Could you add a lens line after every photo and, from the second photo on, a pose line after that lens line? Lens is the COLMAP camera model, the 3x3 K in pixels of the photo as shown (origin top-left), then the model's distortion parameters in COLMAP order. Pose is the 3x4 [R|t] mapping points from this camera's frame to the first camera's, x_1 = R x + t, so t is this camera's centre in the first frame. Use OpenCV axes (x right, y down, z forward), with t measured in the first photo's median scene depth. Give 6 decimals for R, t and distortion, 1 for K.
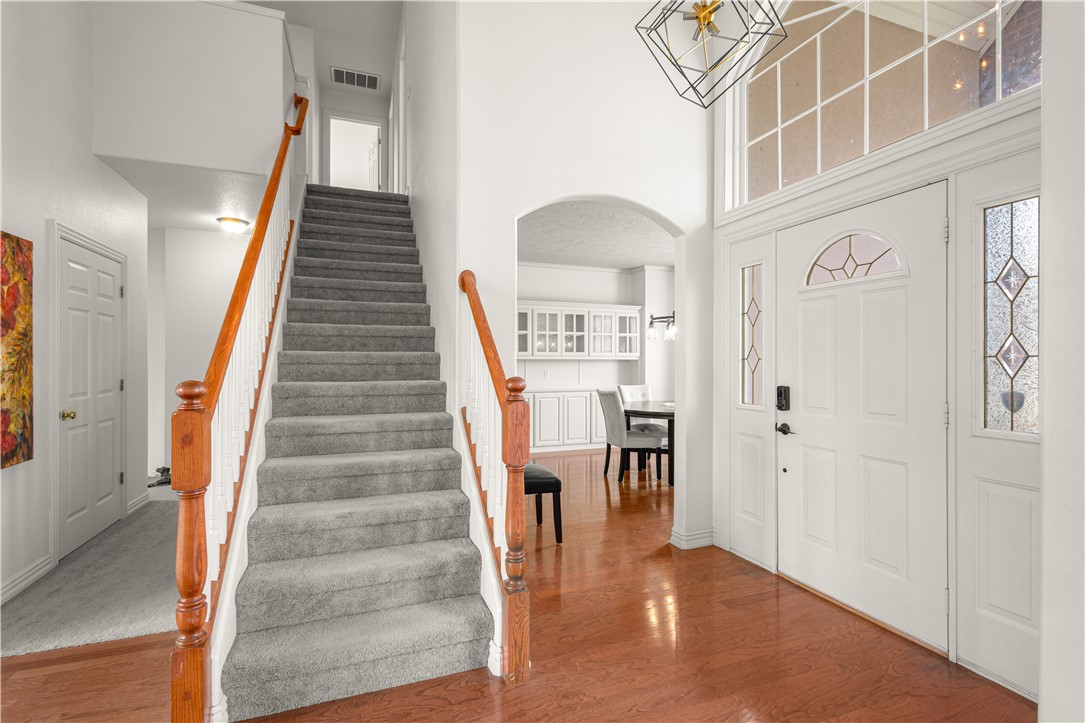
lens RADIAL K [[507.7, 0, 542.4], [0, 507.7, 359.9], [0, 0, 1]] dist [-0.002900, -0.000360]
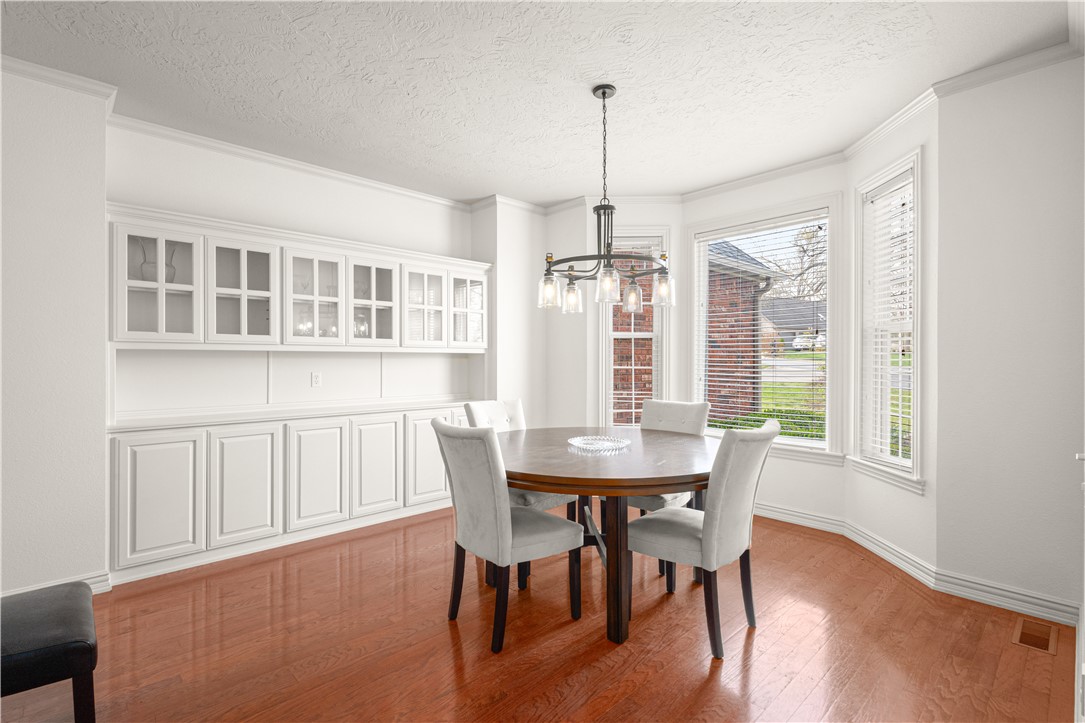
lens RADIAL K [[507.7, 0, 539.8], [0, 507.7, 356.1], [0, 0, 1]] dist [-0.002900, -0.000360]
pose [[0.925082, -0.000789, 0.379767, 0.023176], [0.001947, 0.999995, -0.002664, 0.004821], [-0.379763, 0.003204, 0.925078, 0.444520]]
